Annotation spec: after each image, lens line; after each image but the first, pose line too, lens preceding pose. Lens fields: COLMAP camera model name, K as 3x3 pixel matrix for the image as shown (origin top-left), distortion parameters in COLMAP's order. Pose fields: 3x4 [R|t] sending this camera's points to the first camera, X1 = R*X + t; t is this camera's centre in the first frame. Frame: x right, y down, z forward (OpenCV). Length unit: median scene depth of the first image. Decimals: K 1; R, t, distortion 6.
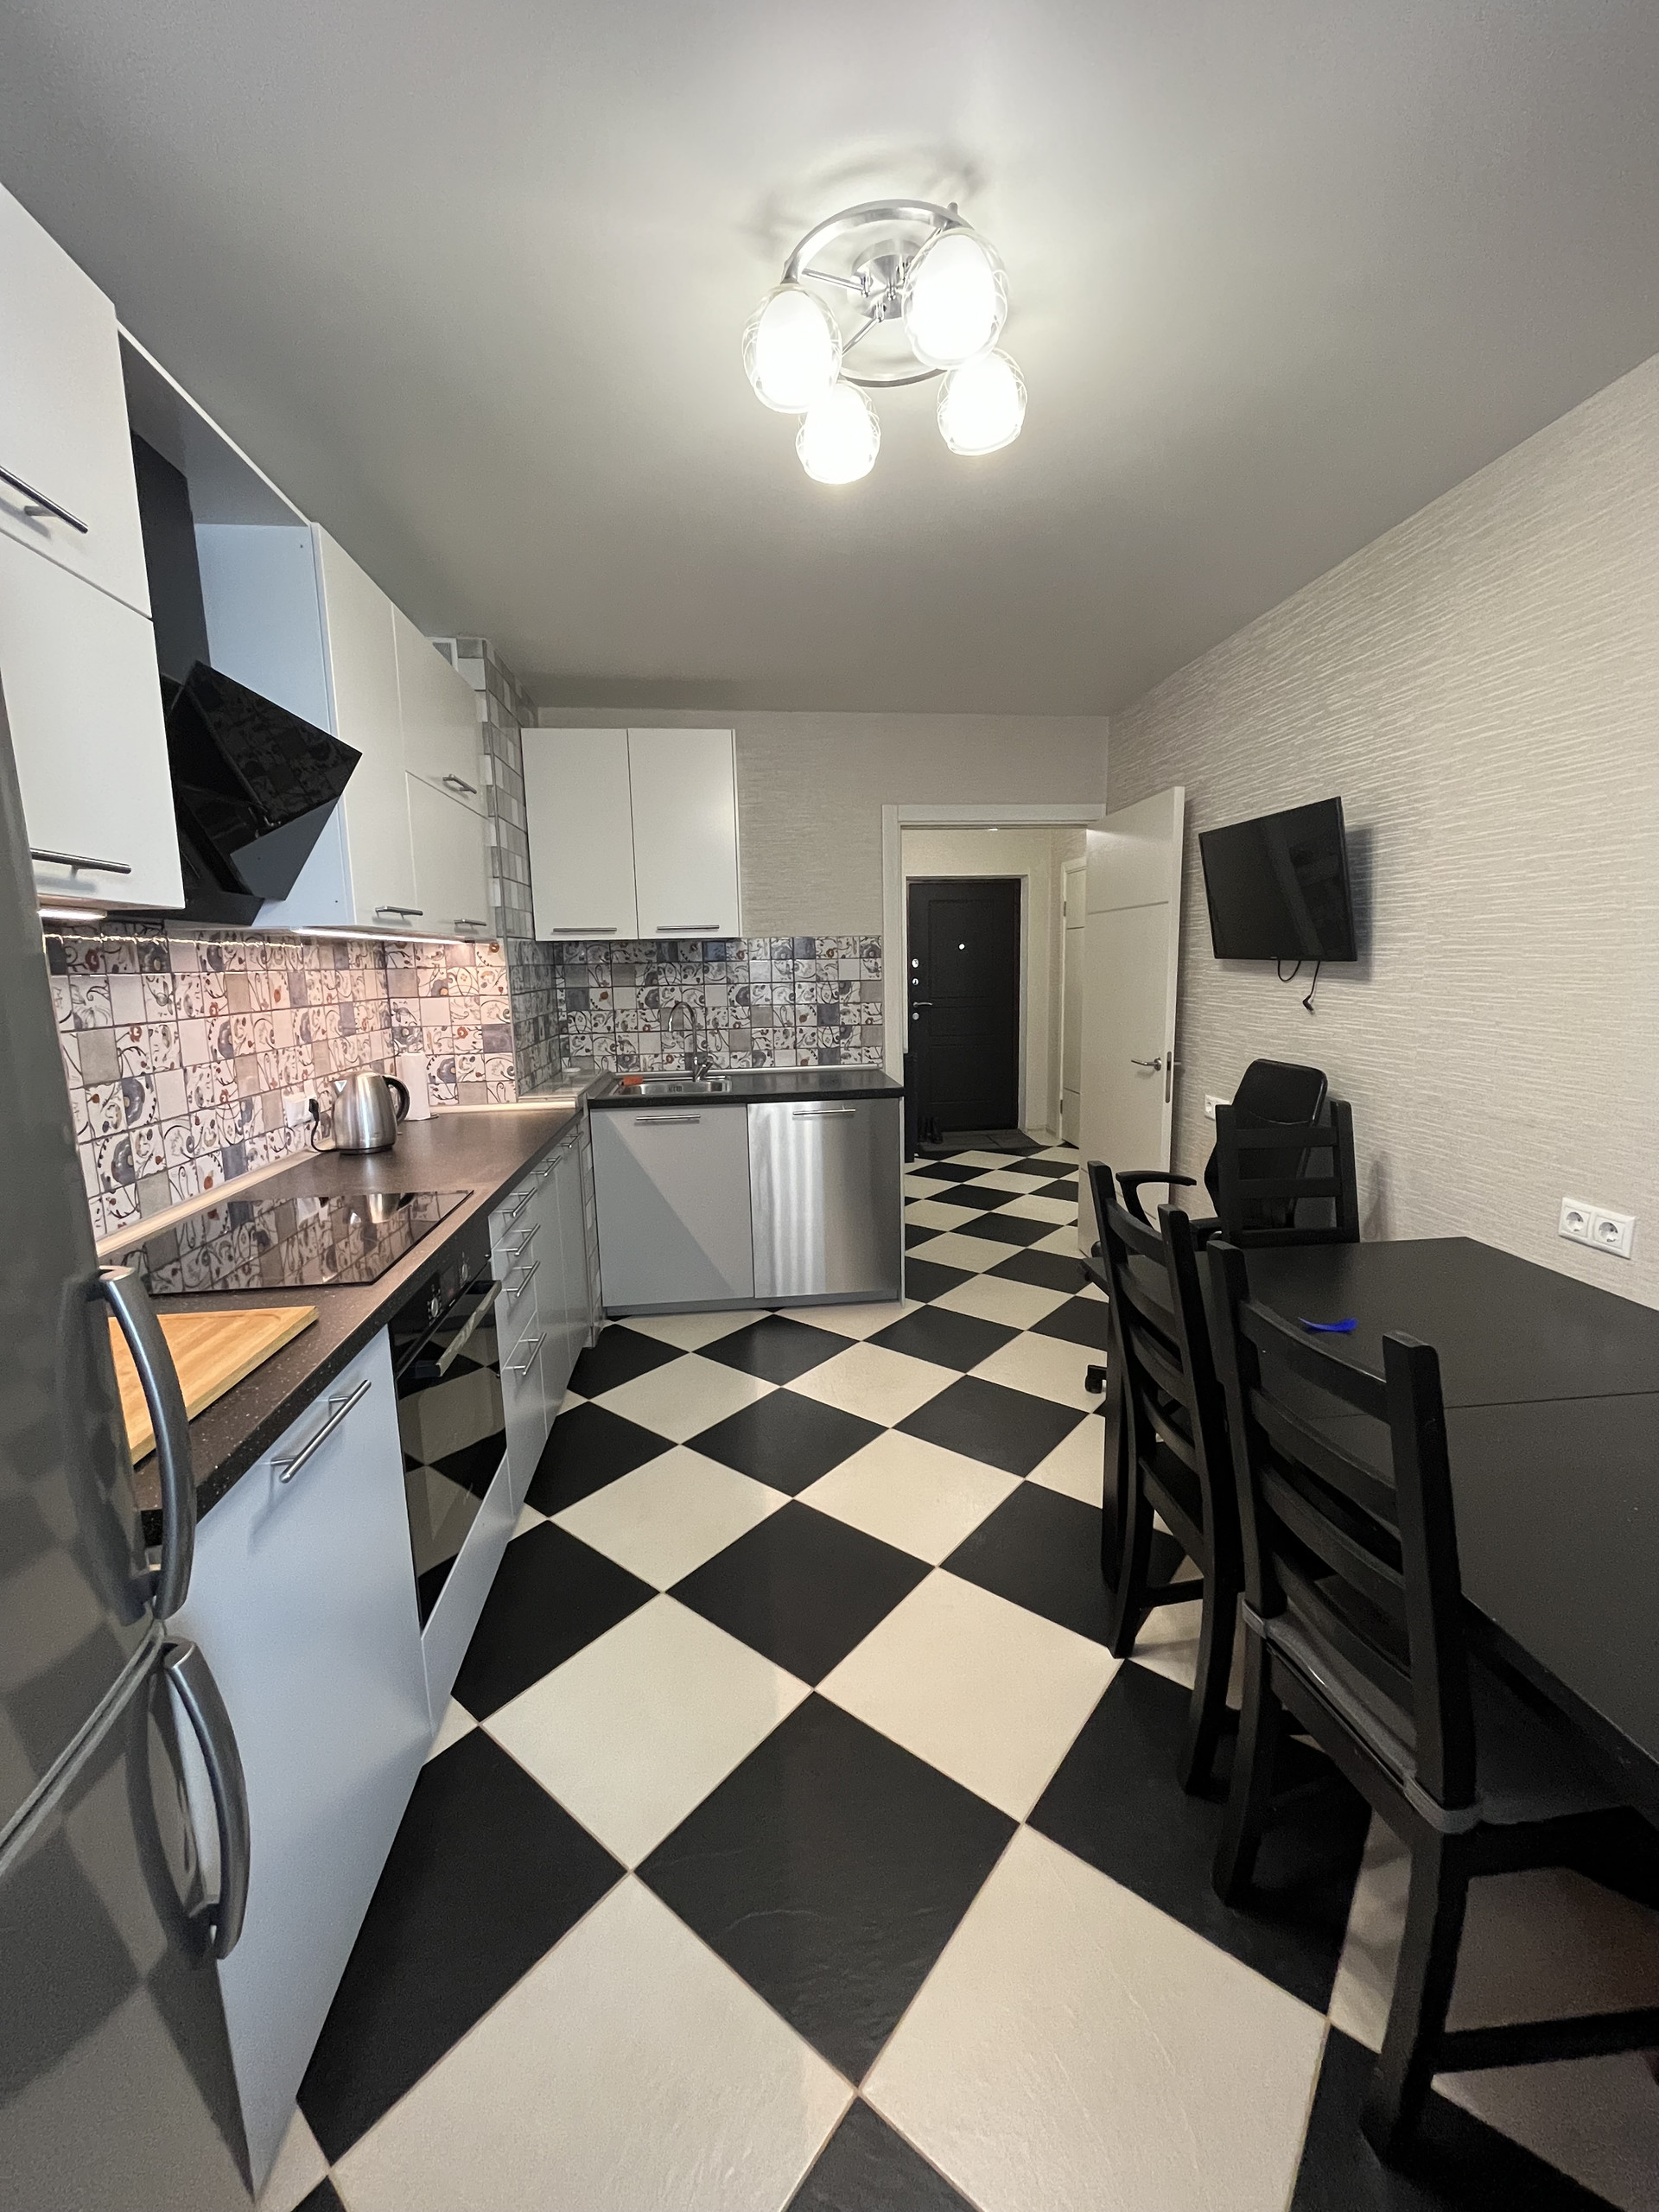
lens RADIAL K [[886.7, 0, 821.1], [0, 886.7, 1103.2], [0, 0, 1]] dist [-0.000212, 0.000019]
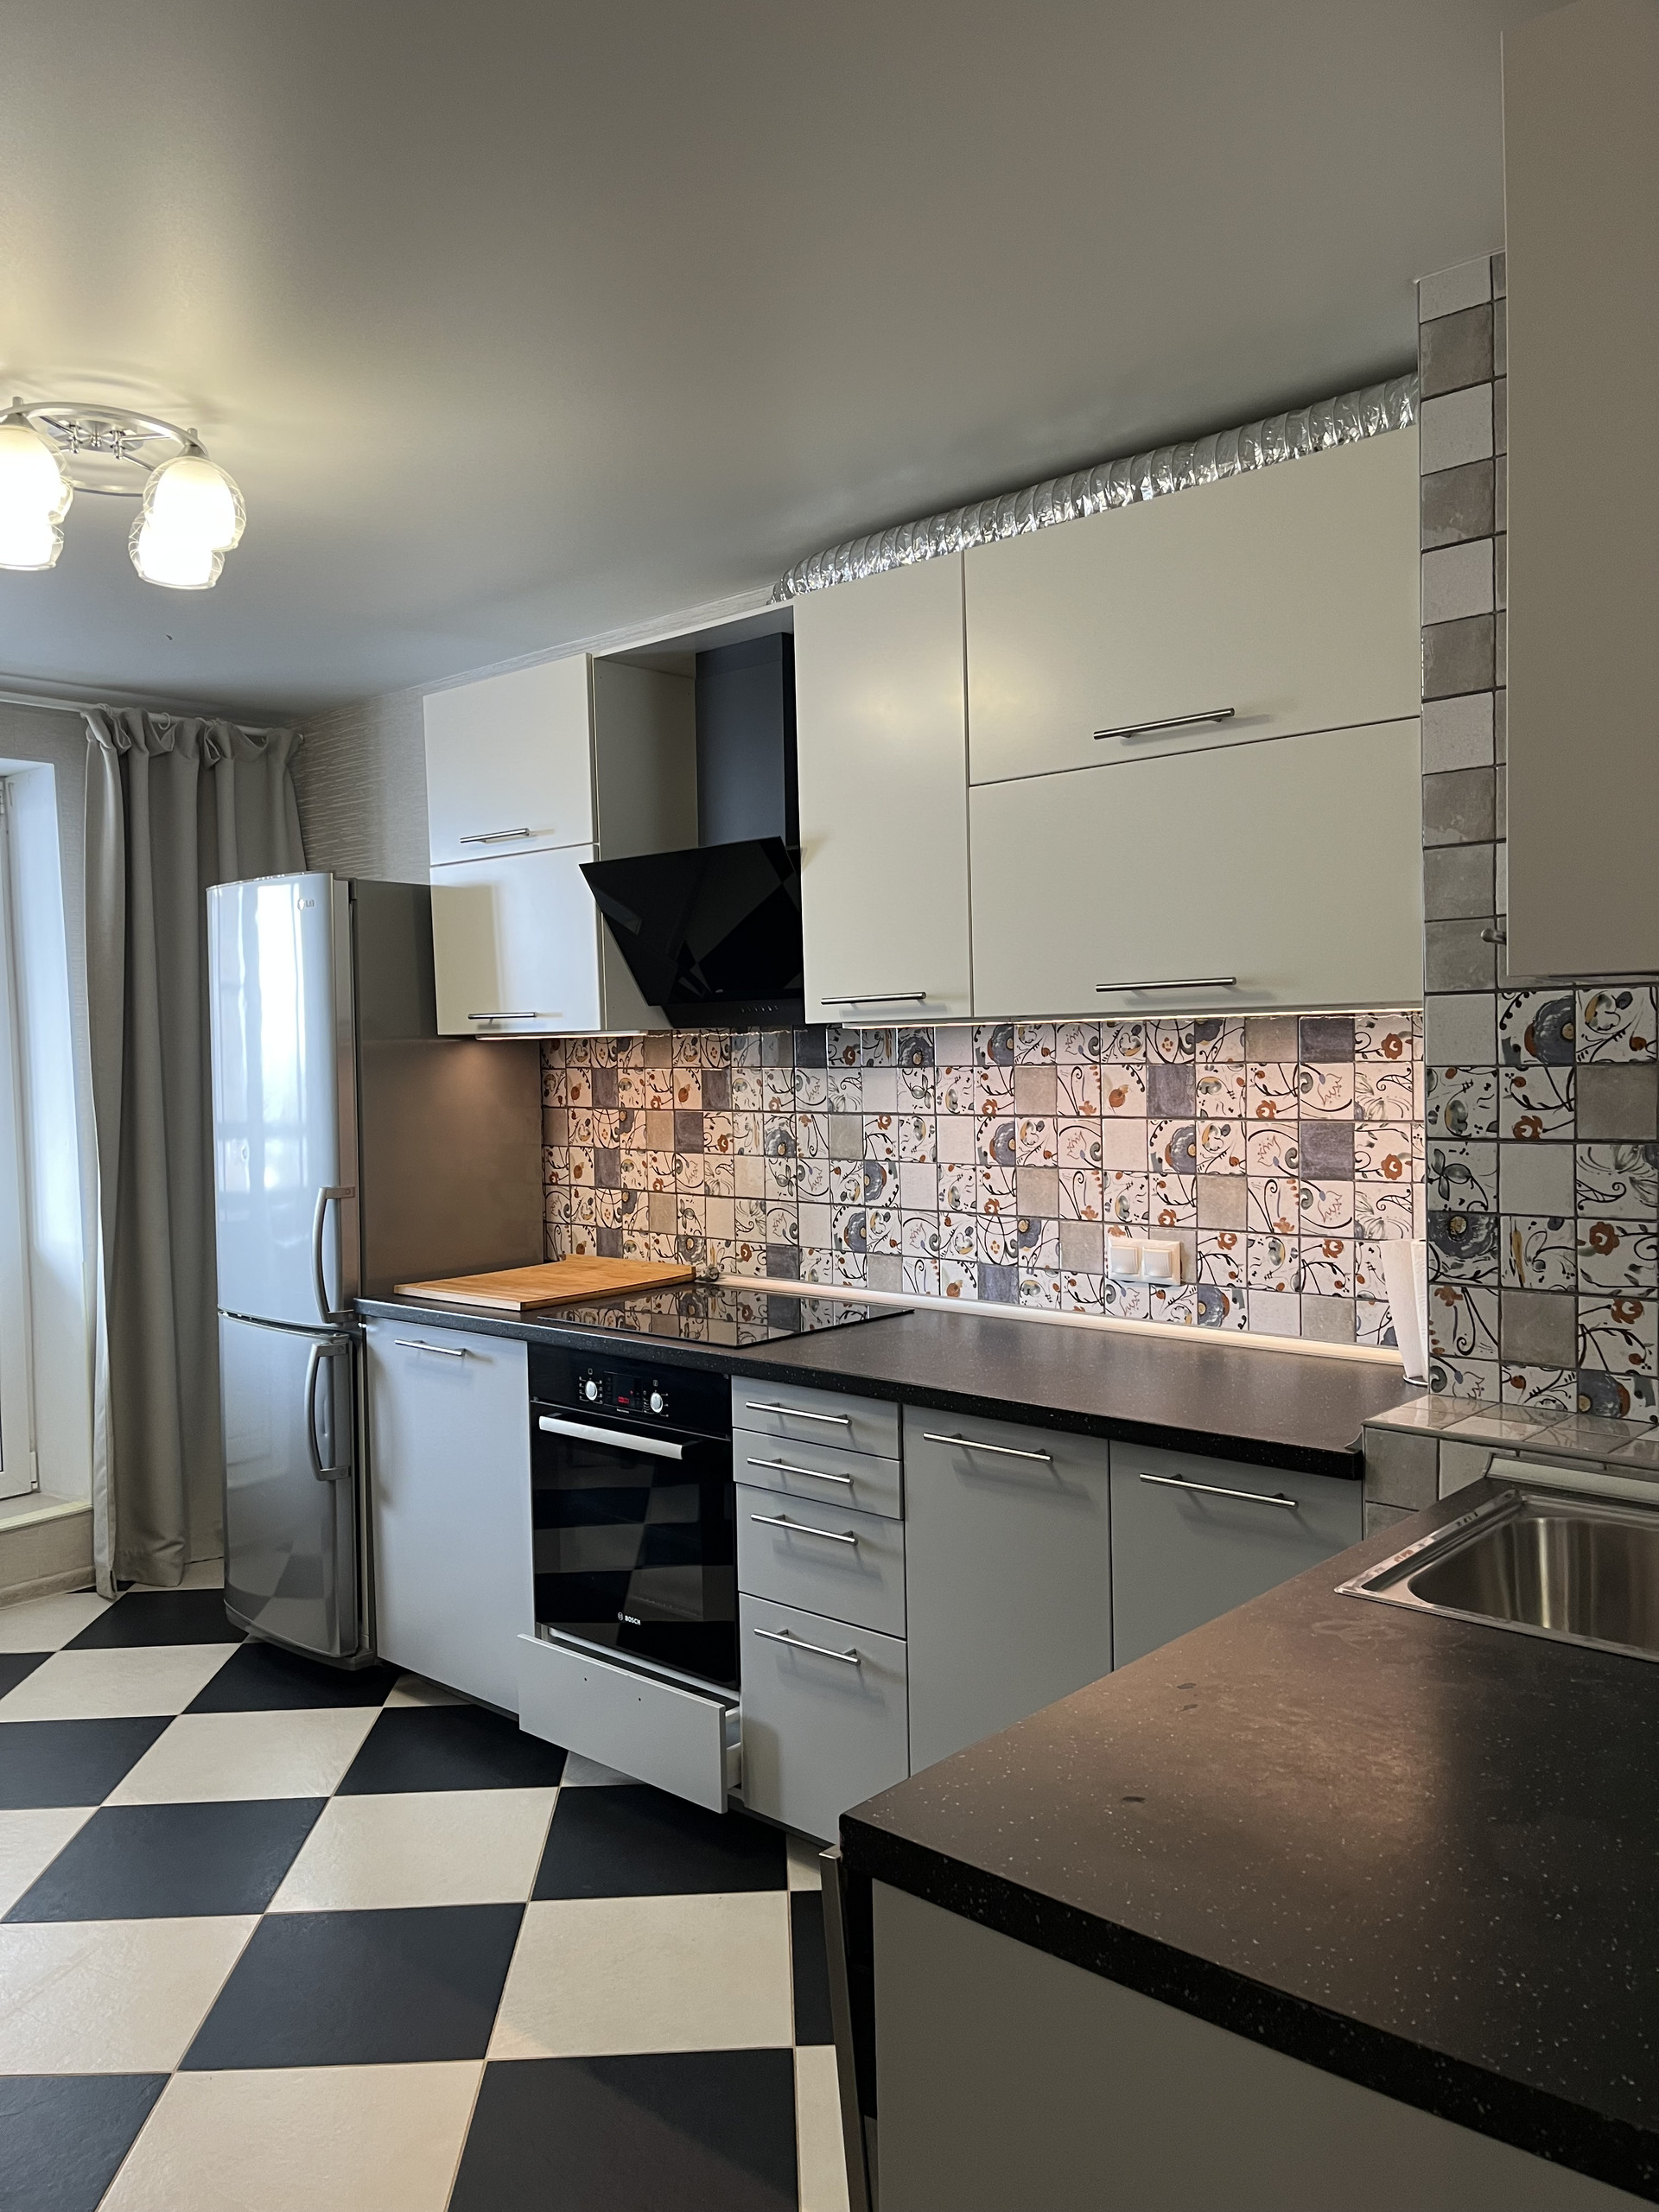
lens RADIAL K [[1709.1, 0, 830.4], [0, 1709.1, 1100.0], [0, 0, 1]] dist [0.029309, -0.006459]
pose [[-0.754481, 0.068643, -0.652722, 0.613107], [-0.059403, 0.983292, 0.172070, -0.443605], [0.653628, 0.168597, -0.737798, 2.403167]]
